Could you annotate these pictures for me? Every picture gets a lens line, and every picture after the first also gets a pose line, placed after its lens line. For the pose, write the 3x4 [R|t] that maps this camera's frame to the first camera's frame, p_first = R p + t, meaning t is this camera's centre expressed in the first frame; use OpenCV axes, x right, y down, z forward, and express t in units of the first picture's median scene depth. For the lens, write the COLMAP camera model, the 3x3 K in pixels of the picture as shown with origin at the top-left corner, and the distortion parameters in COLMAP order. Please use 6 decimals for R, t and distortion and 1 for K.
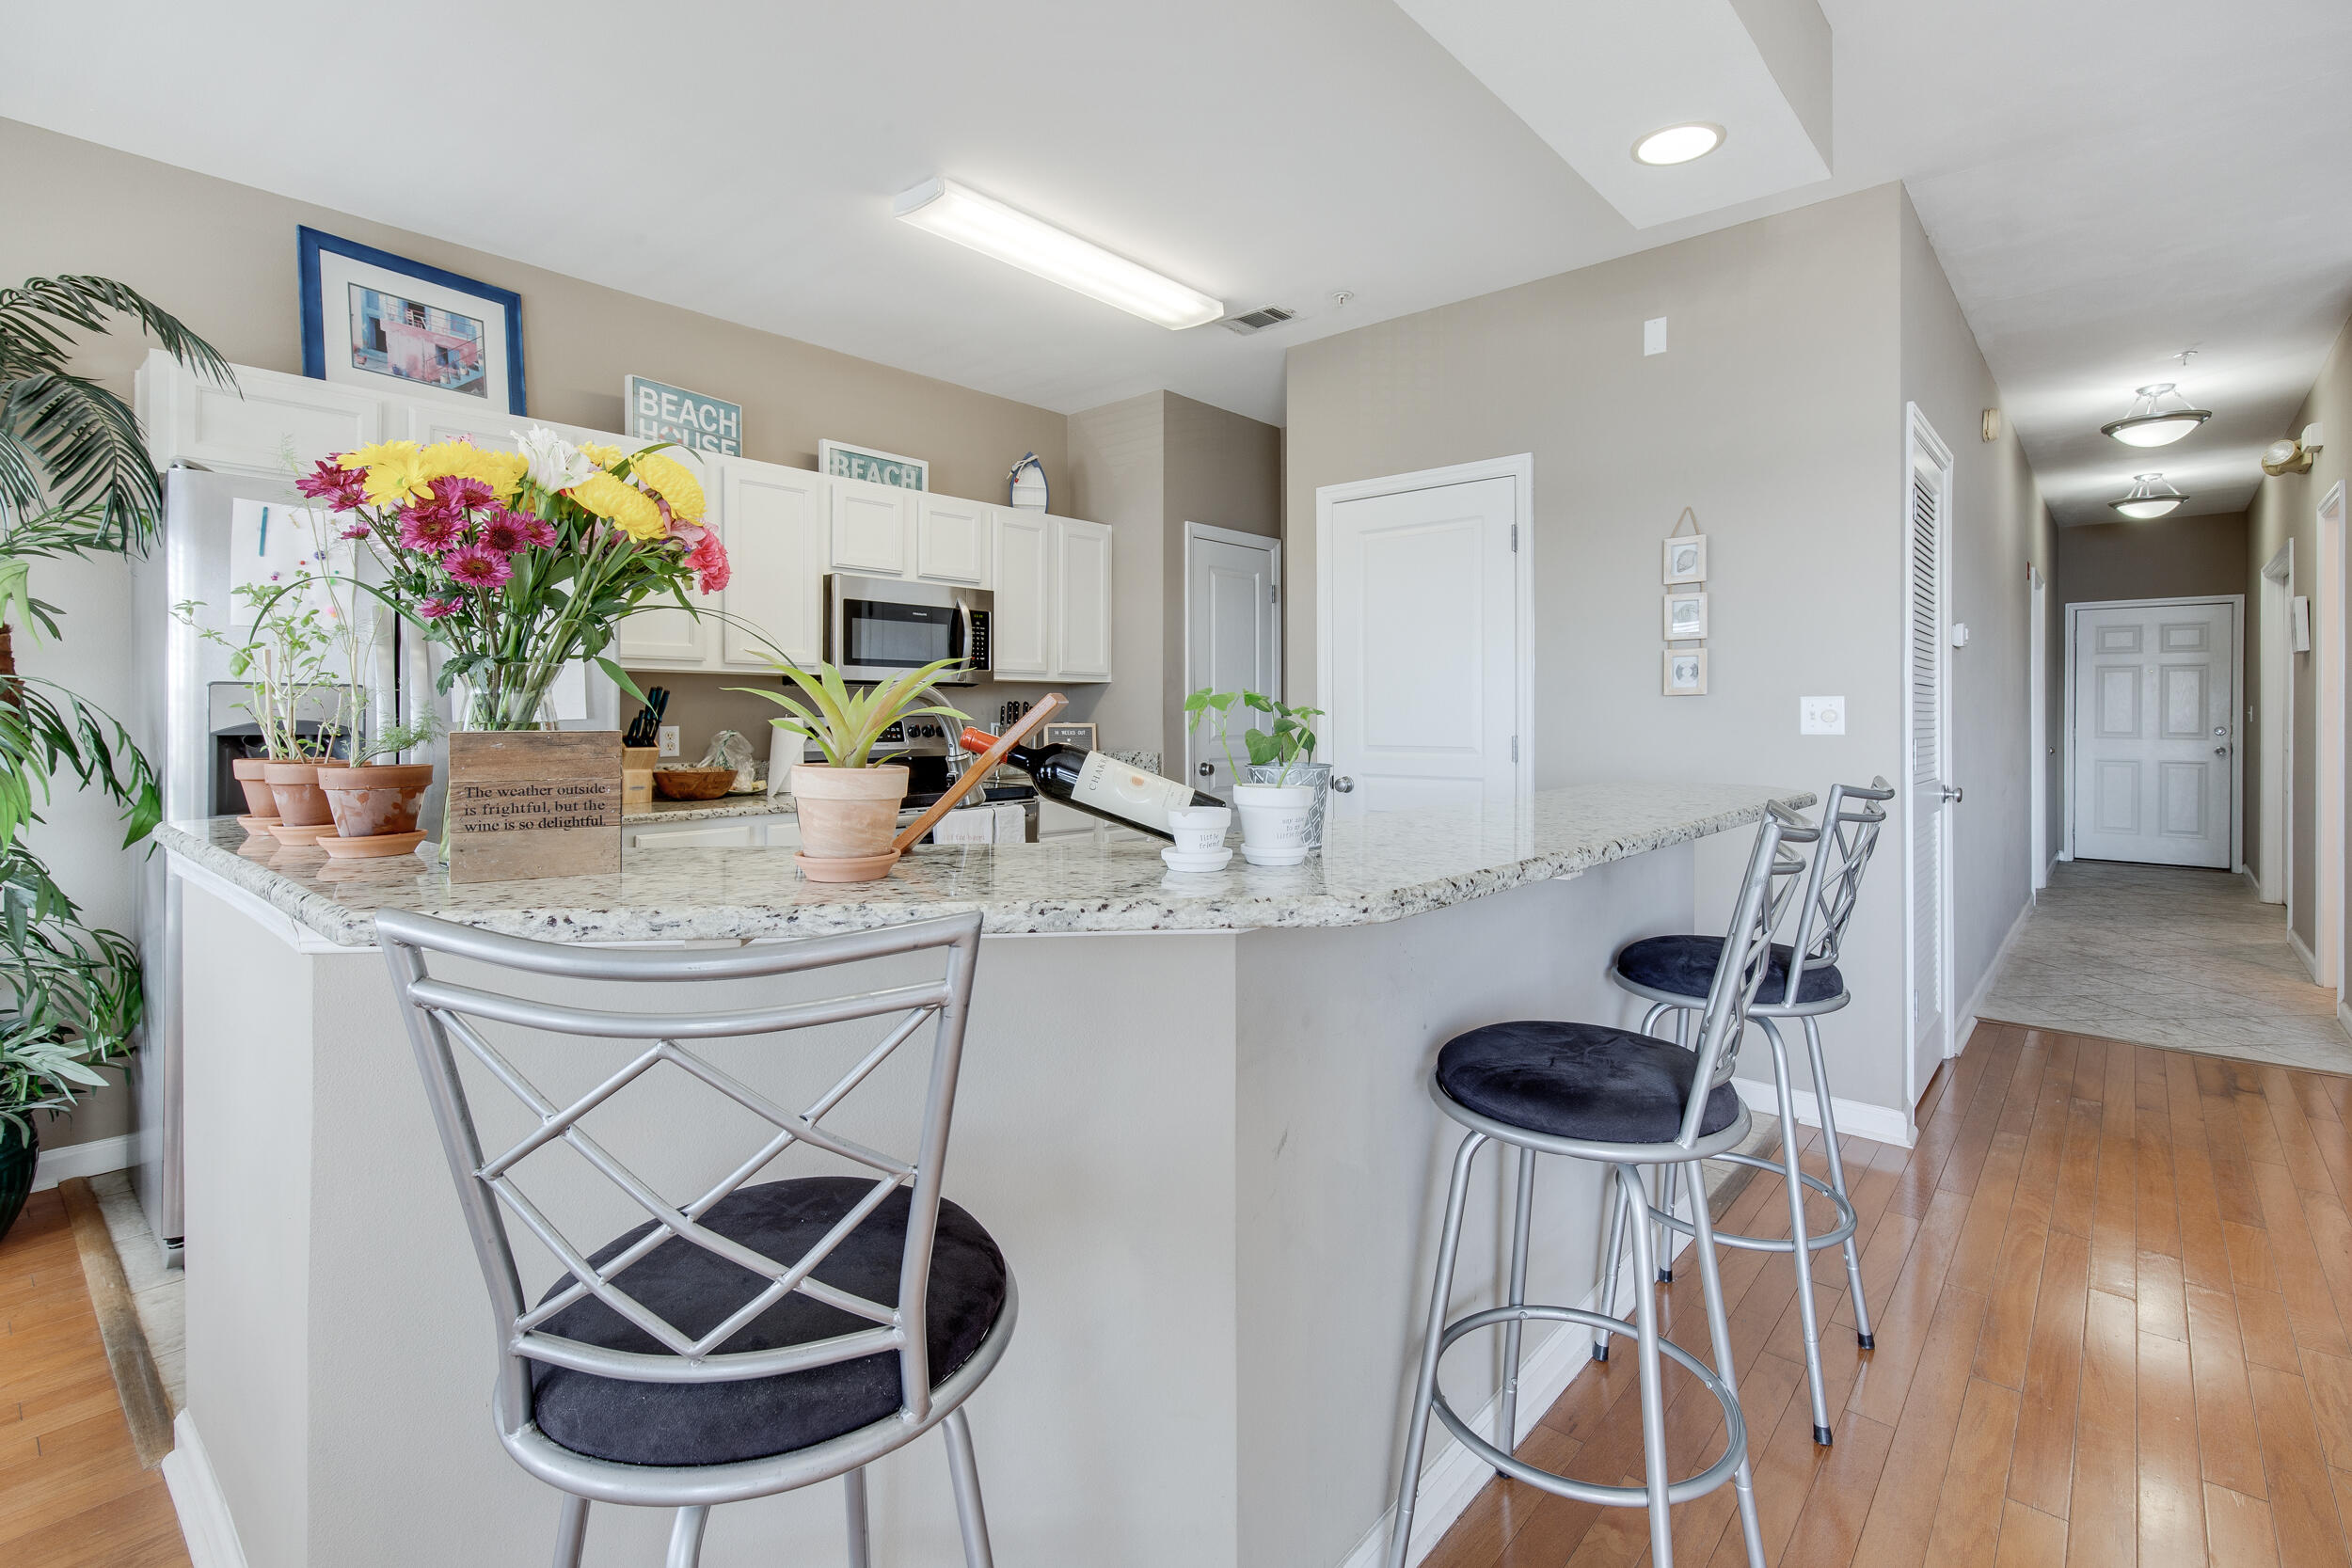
lens RADIAL K [[1084.6, 0, 1201.1], [0, 1084.6, 705.9], [0, 0, 1]] dist [0.008229, 0.000511]
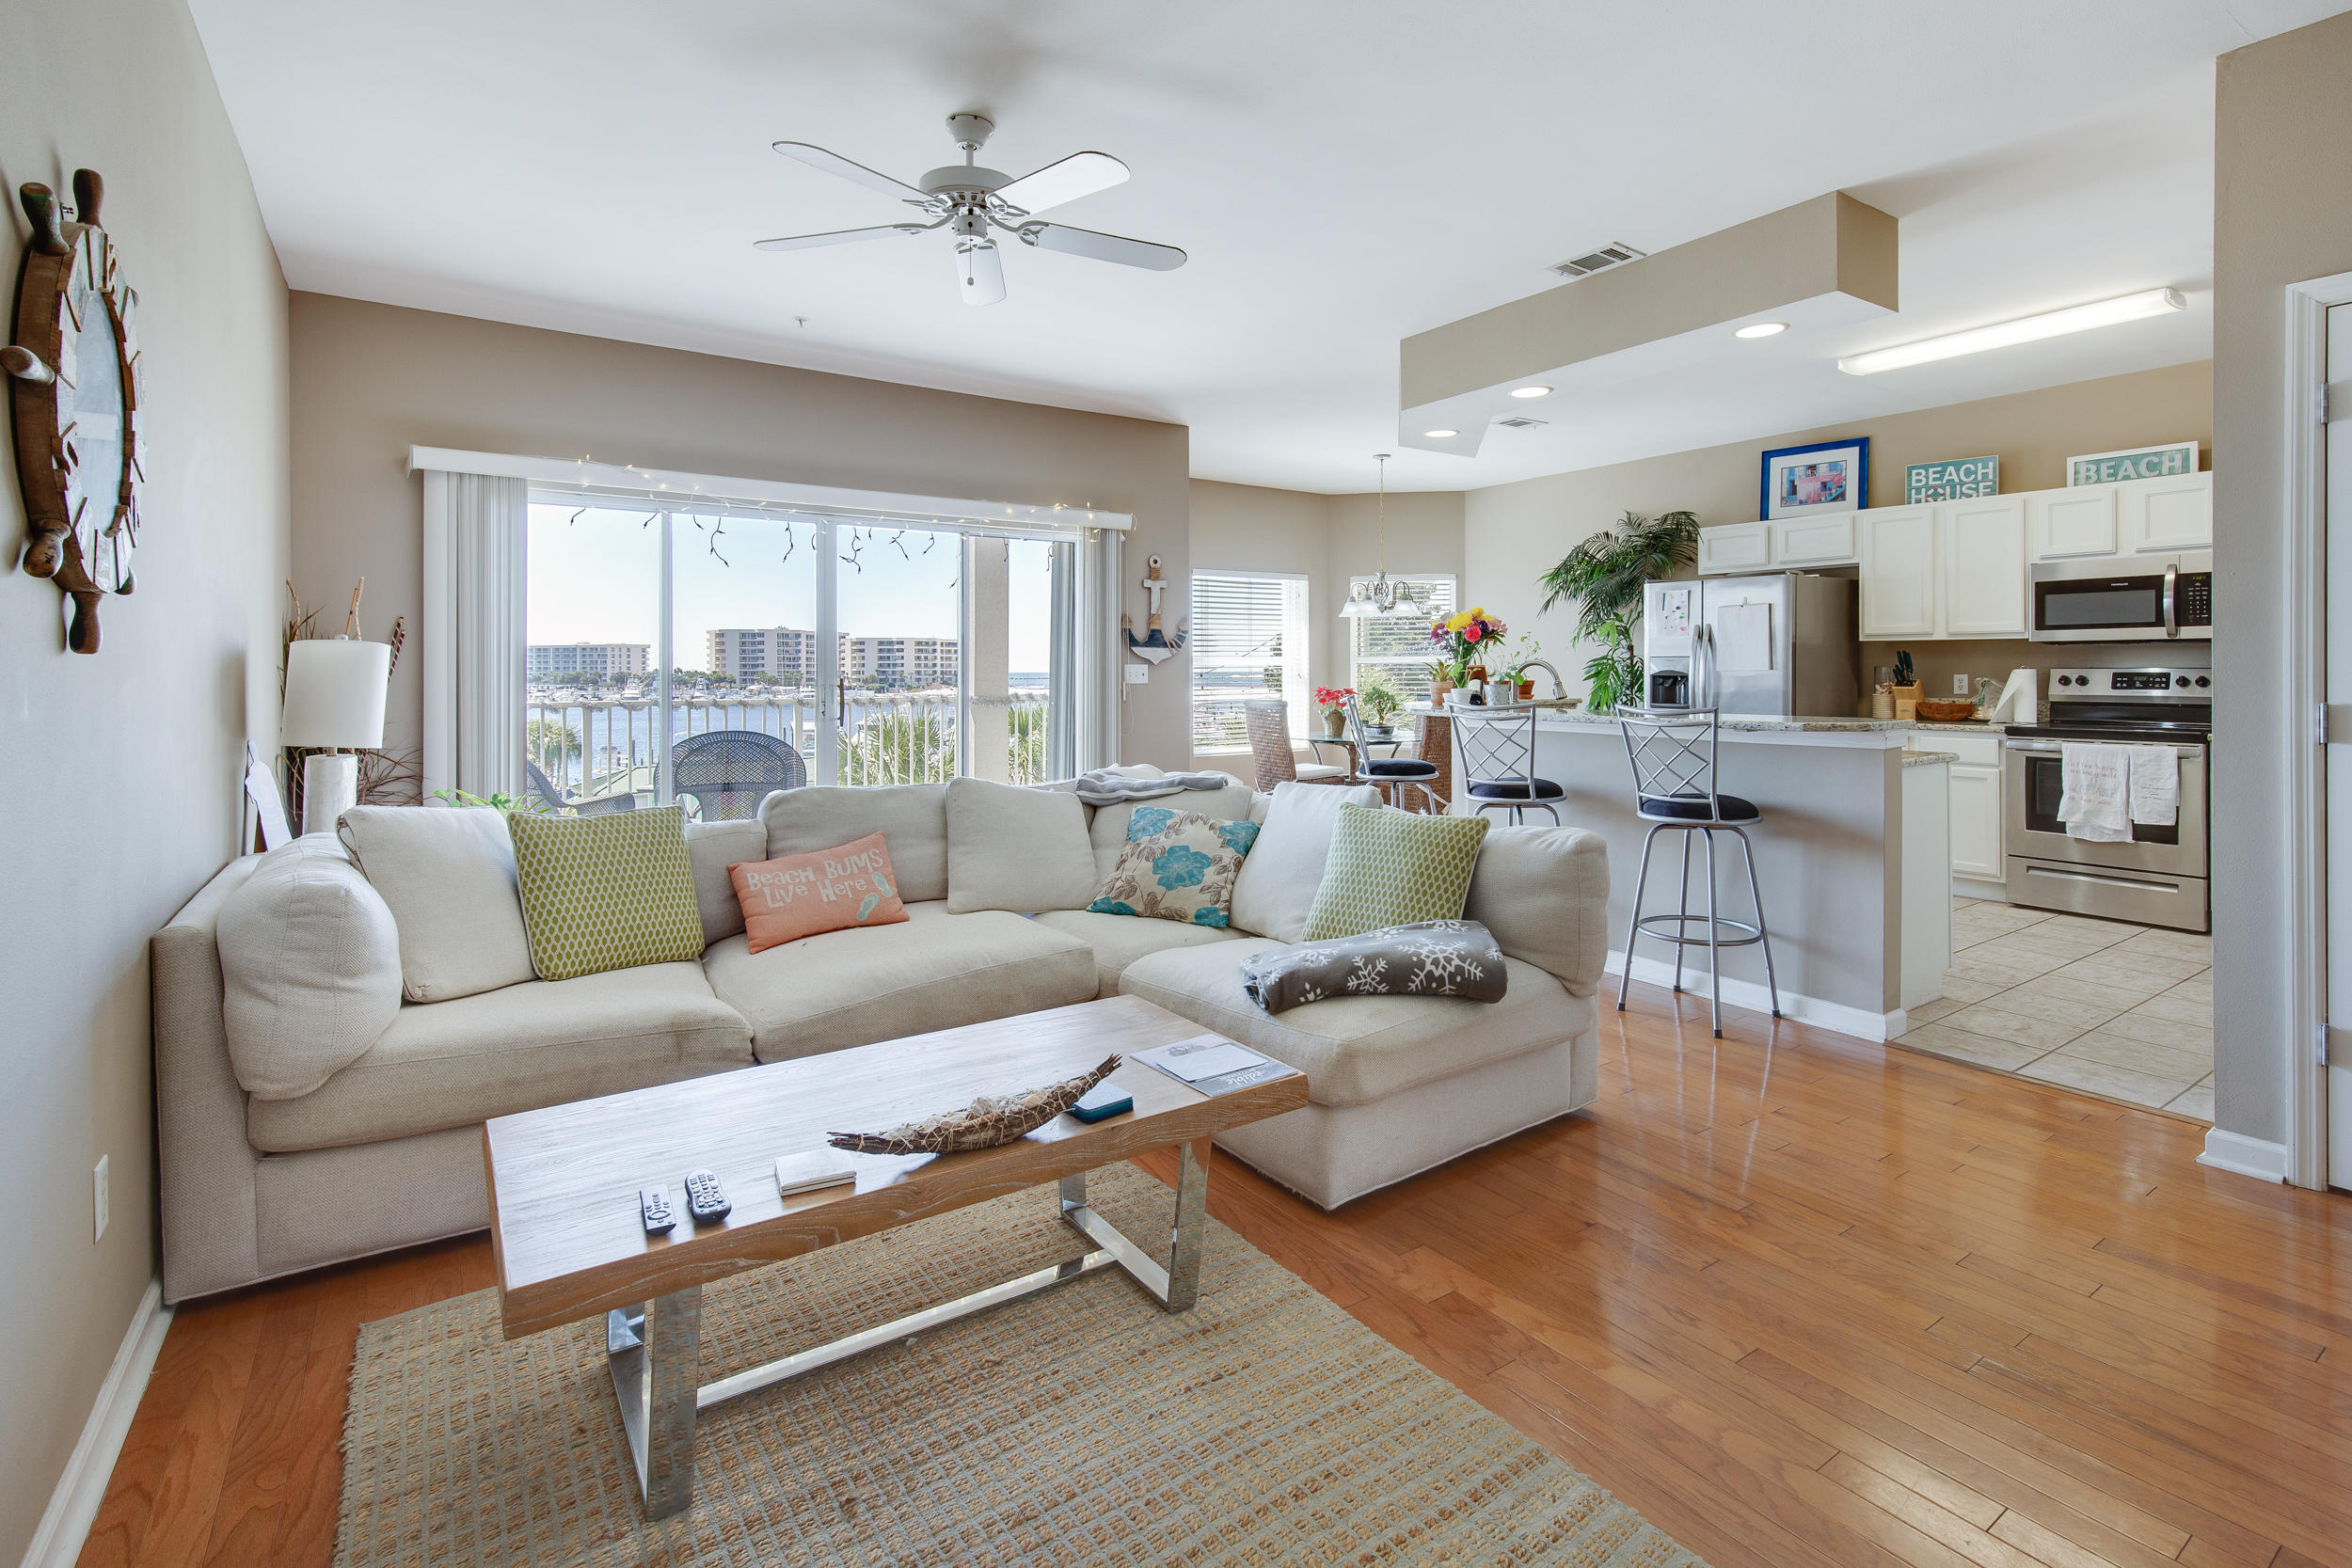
lens RADIAL K [[1084.6, 0, 1198.5], [0, 1084.6, 665.6], [0, 0, 1]] dist [0.008229, 0.000511]
pose [[-0.233485, -0.002830, -0.972356, 1.316296], [0.008409, 0.999952, -0.004929, 0.004545], [0.972324, -0.009327, -0.233450, 0.310210]]
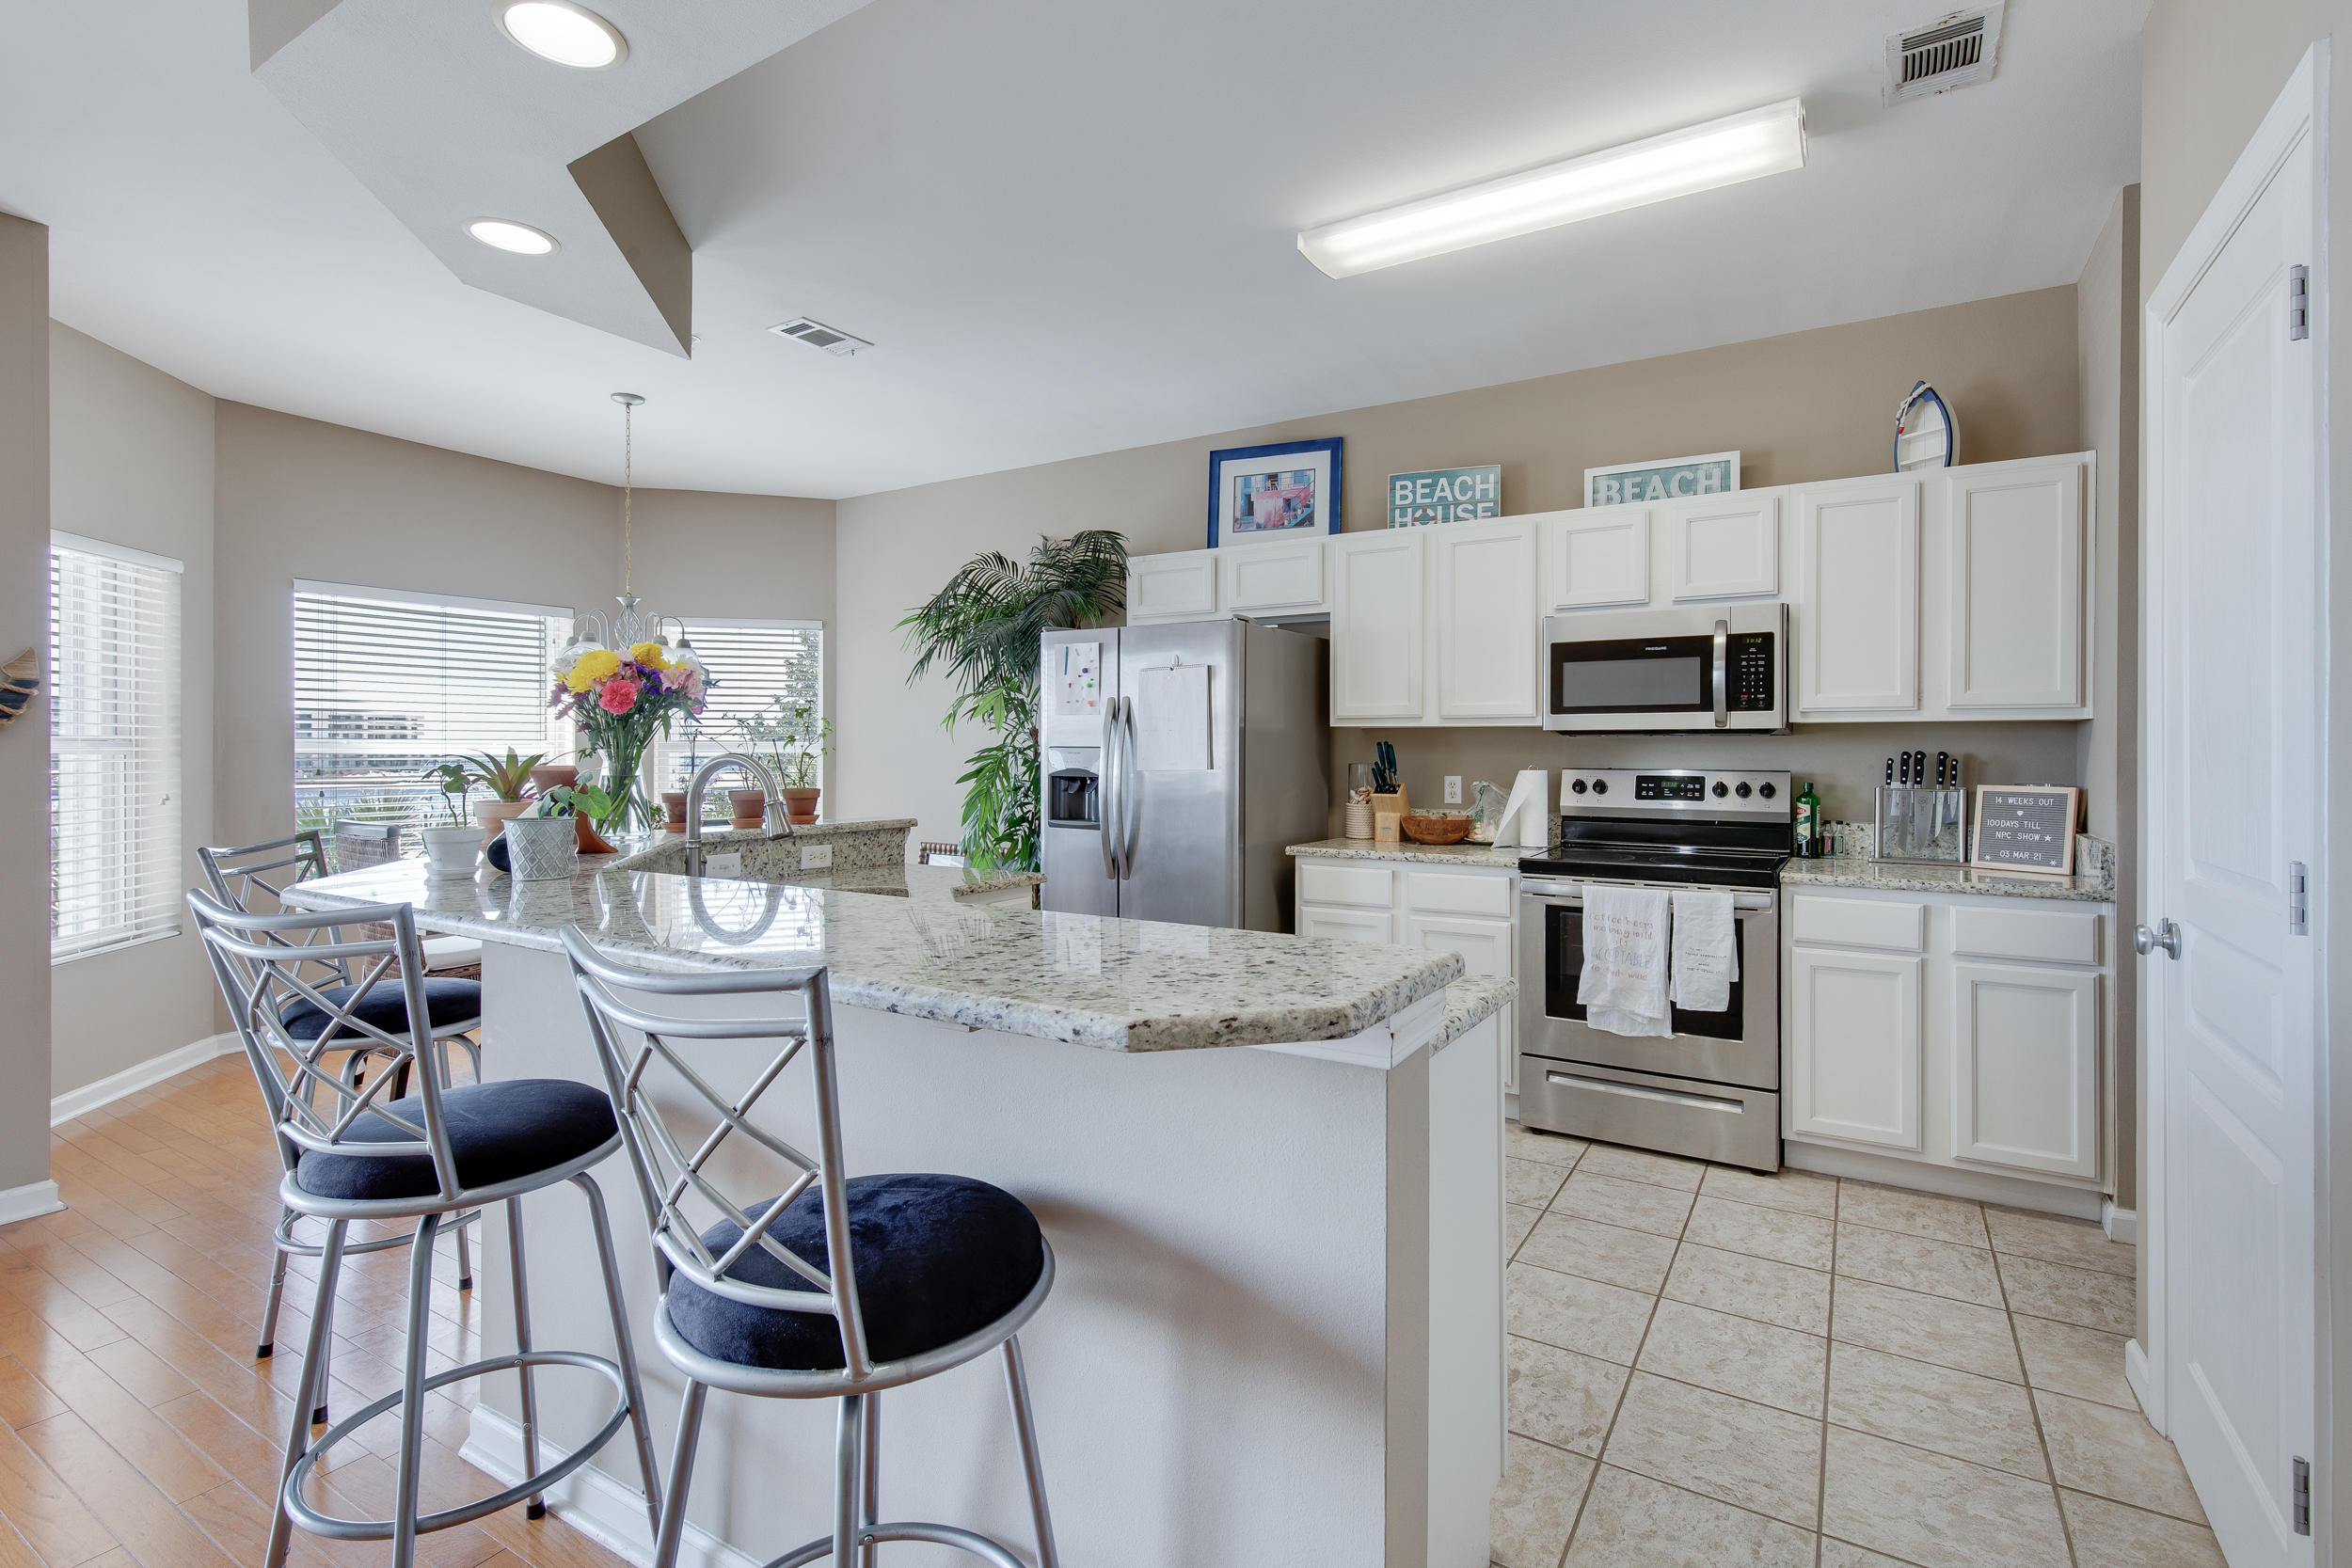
lens RADIAL K [[1084.6, 0, 1173.0], [0, 1084.6, 747.3], [0, 0, 1]] dist [0.008229, 0.000511]
pose [[0.159367, -0.004177, -0.987211, 0.564936], [0.001441, 0.999991, -0.003998, -0.006637], [0.987218, -0.000785, 0.159372, 0.560319]]
